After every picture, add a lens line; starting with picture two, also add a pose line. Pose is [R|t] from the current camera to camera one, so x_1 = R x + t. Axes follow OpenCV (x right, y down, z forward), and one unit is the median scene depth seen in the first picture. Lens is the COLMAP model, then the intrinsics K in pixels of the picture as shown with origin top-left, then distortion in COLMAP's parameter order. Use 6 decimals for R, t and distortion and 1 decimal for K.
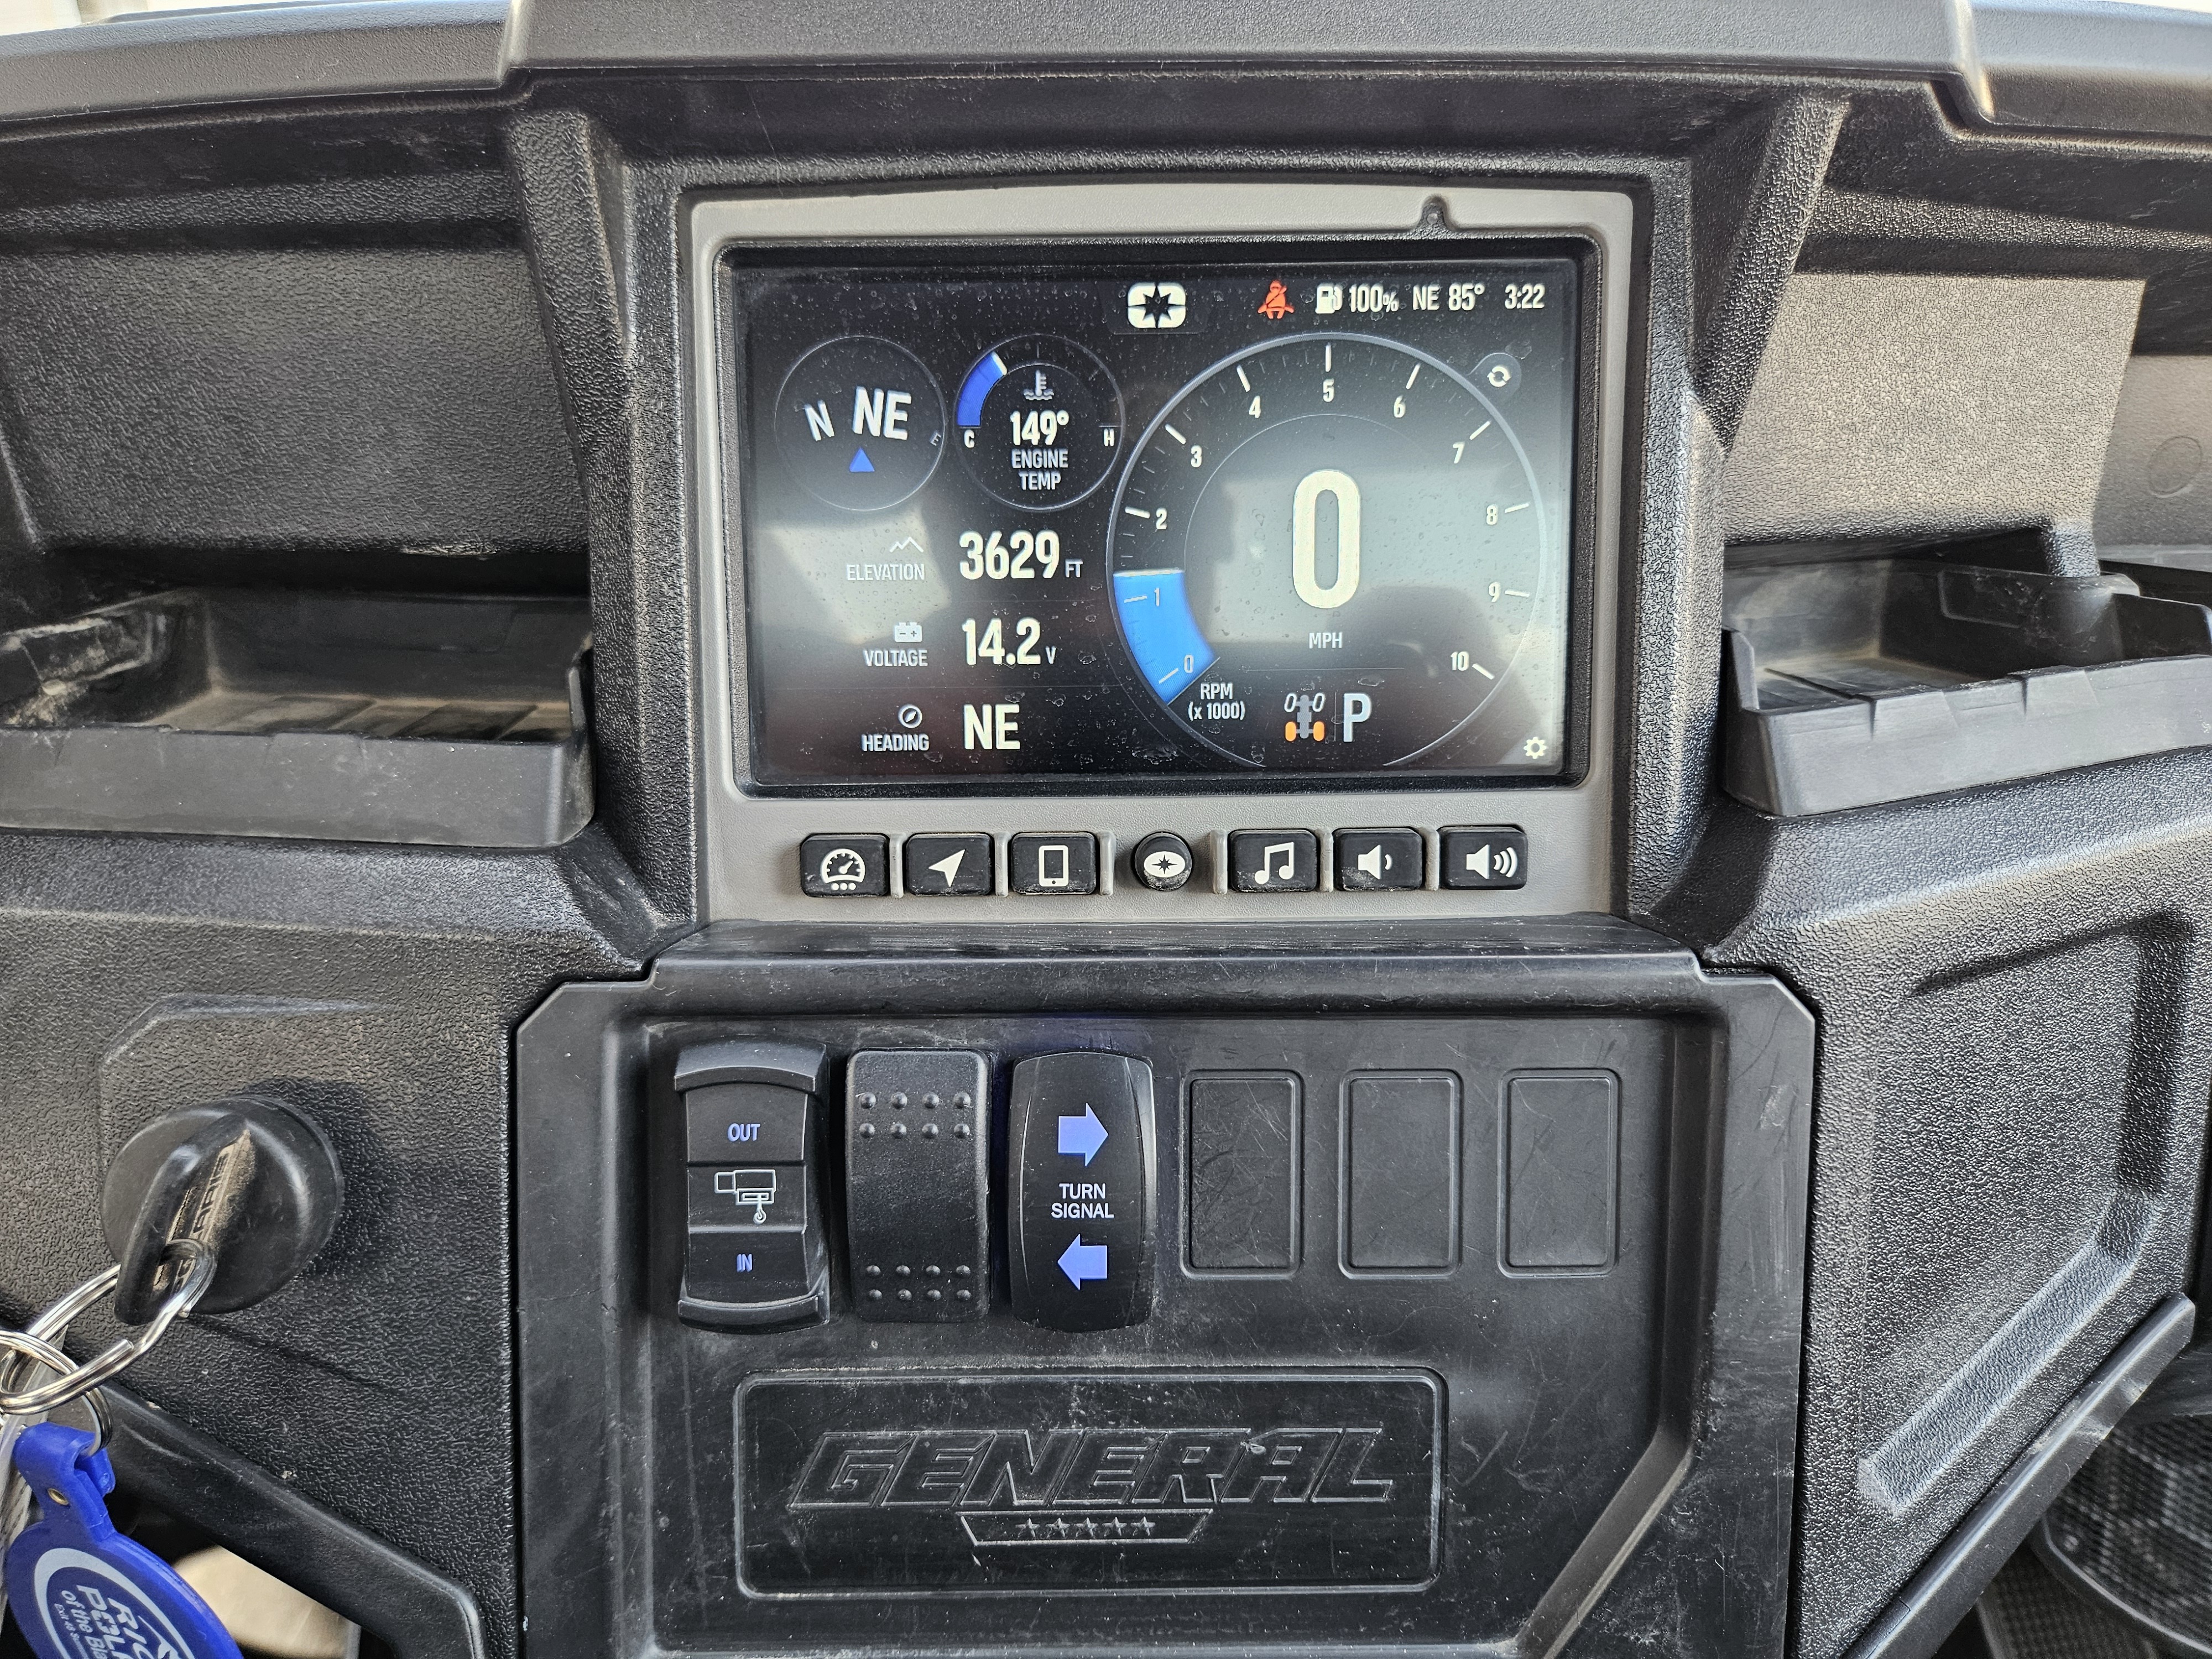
lens RADIAL K [[1517.0, 0, 1084.1], [0, 1517.0, 822.8], [0, 0, 1]] dist [0.078797, -0.074570]
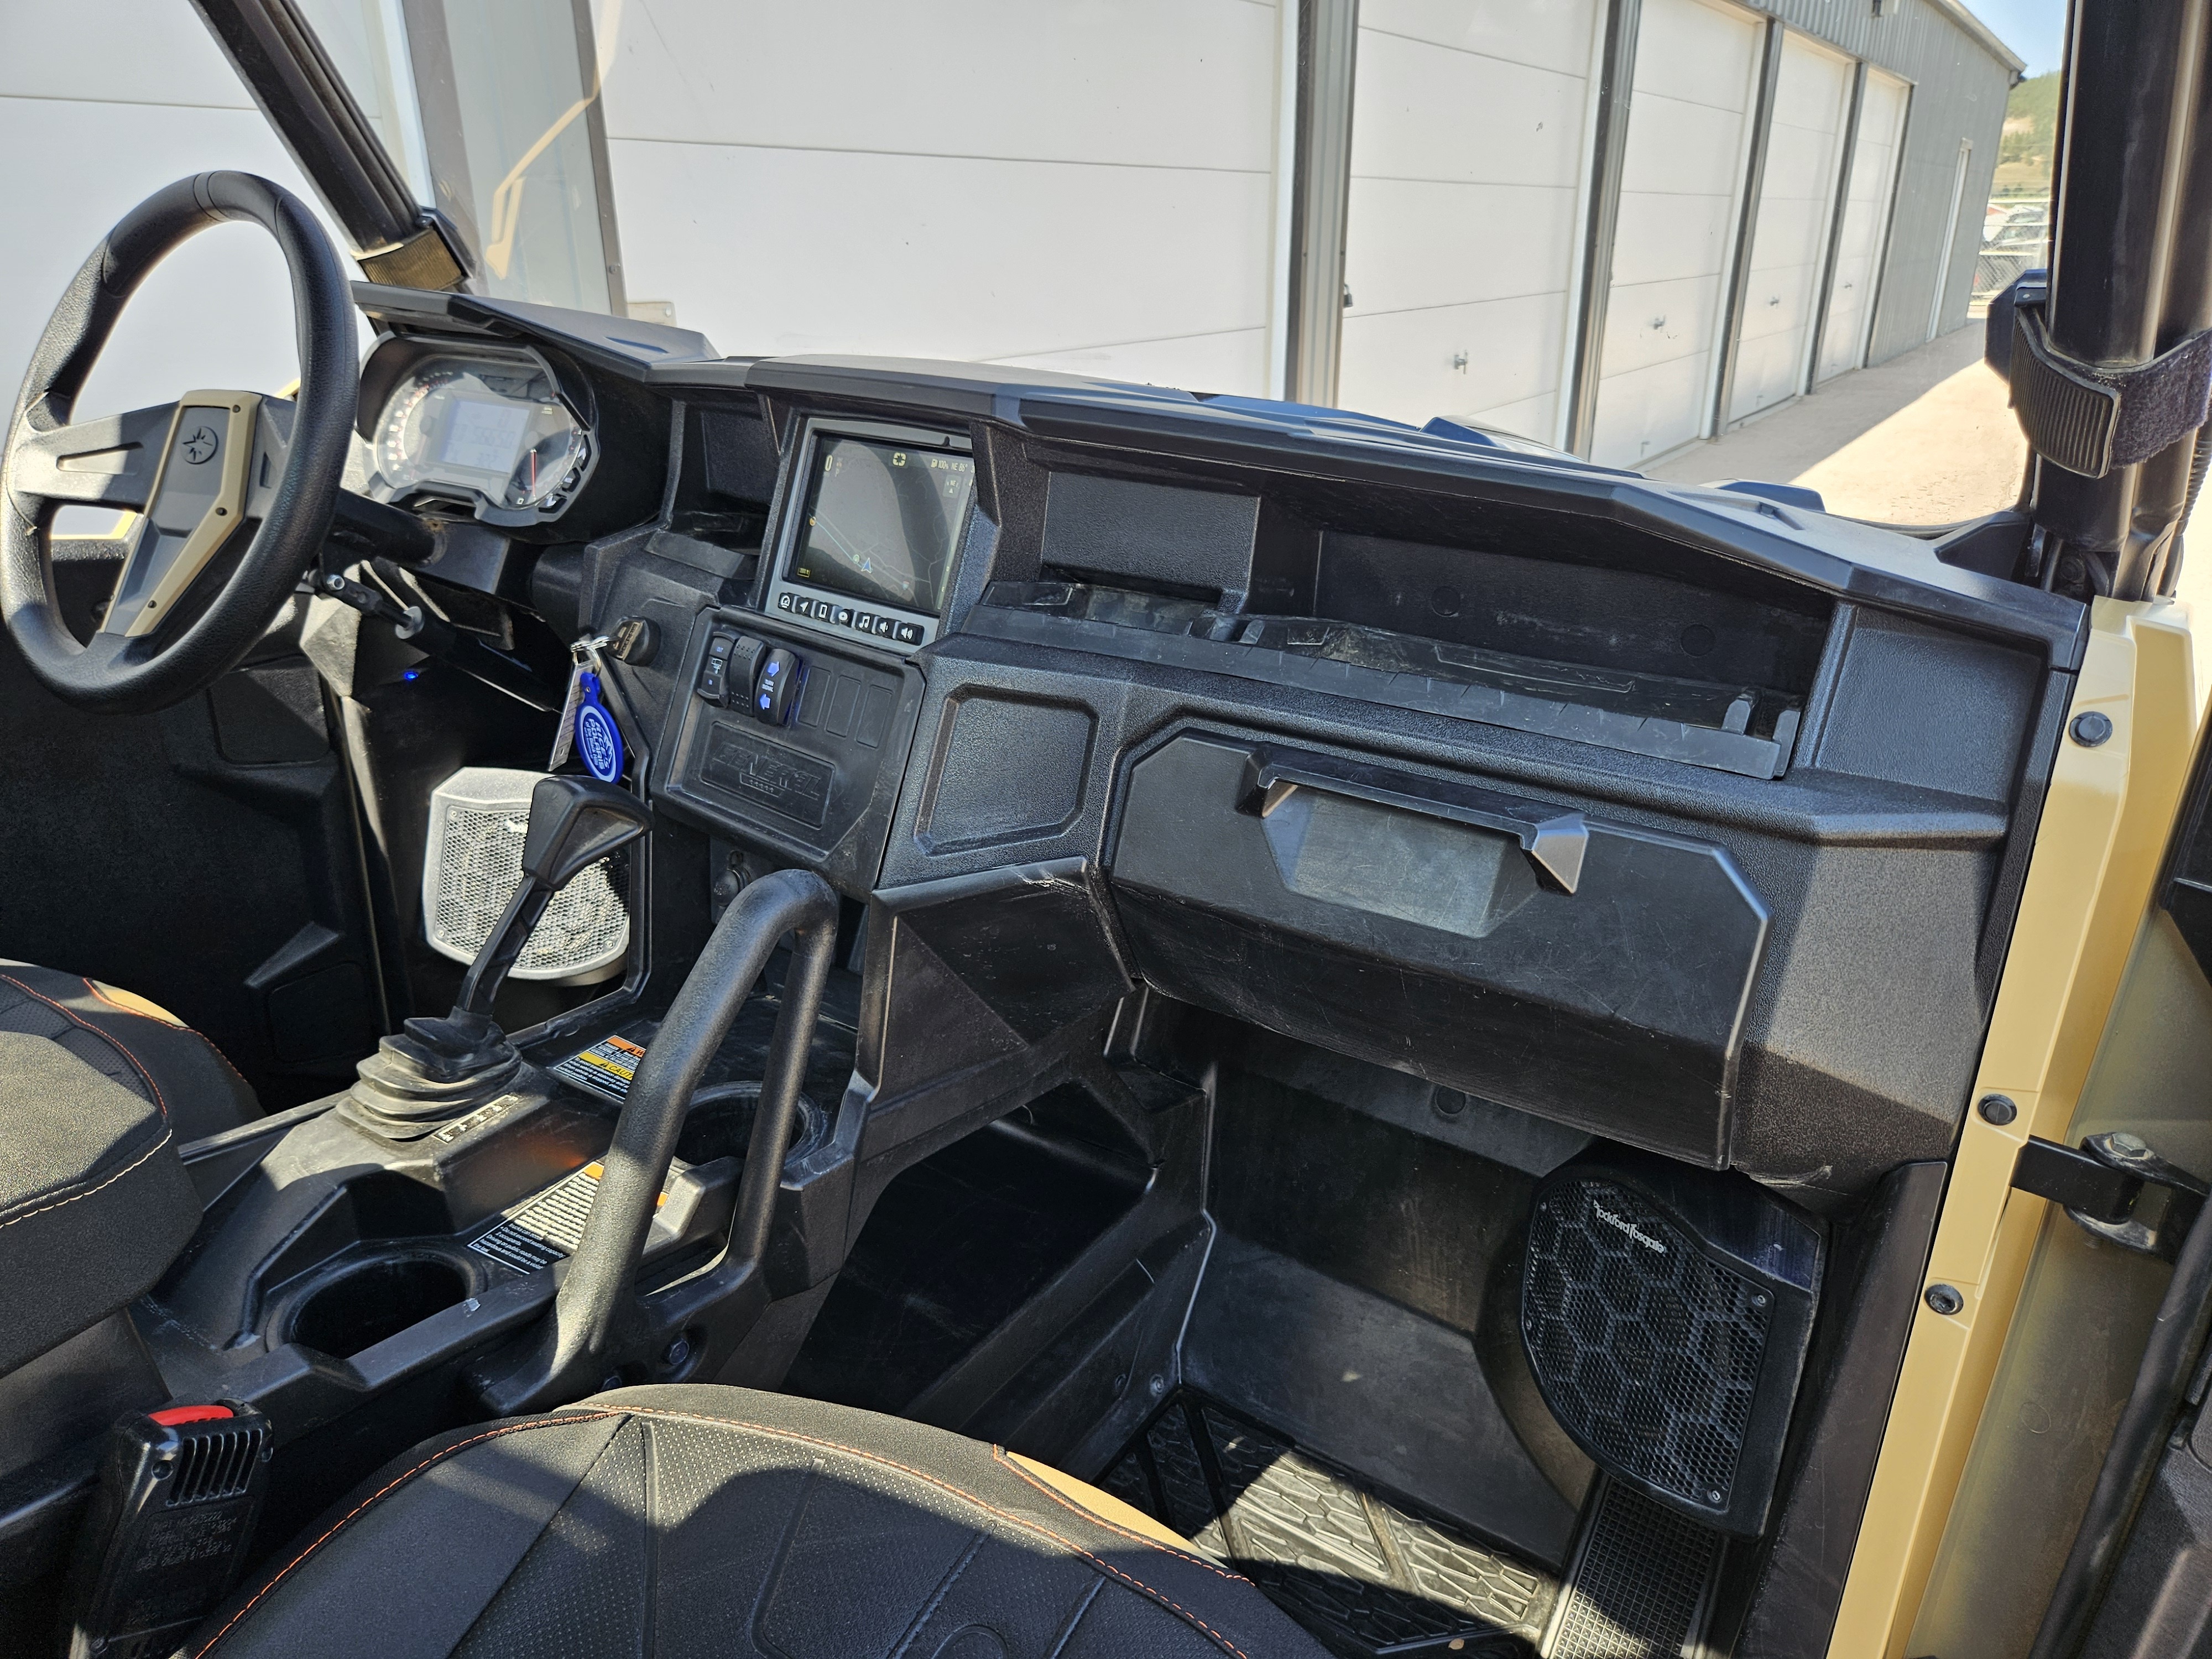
lens RADIAL K [[1517.0, 0, 1084.1], [0, 1517.0, 822.8], [0, 0, 1]] dist [0.078797, -0.074570]
pose [[0.735064, 0.263042, -0.624892, 2.784339], [-0.313385, 0.949124, 0.030888, 0.197746], [0.601225, 0.173127, 0.780100, -1.285755]]
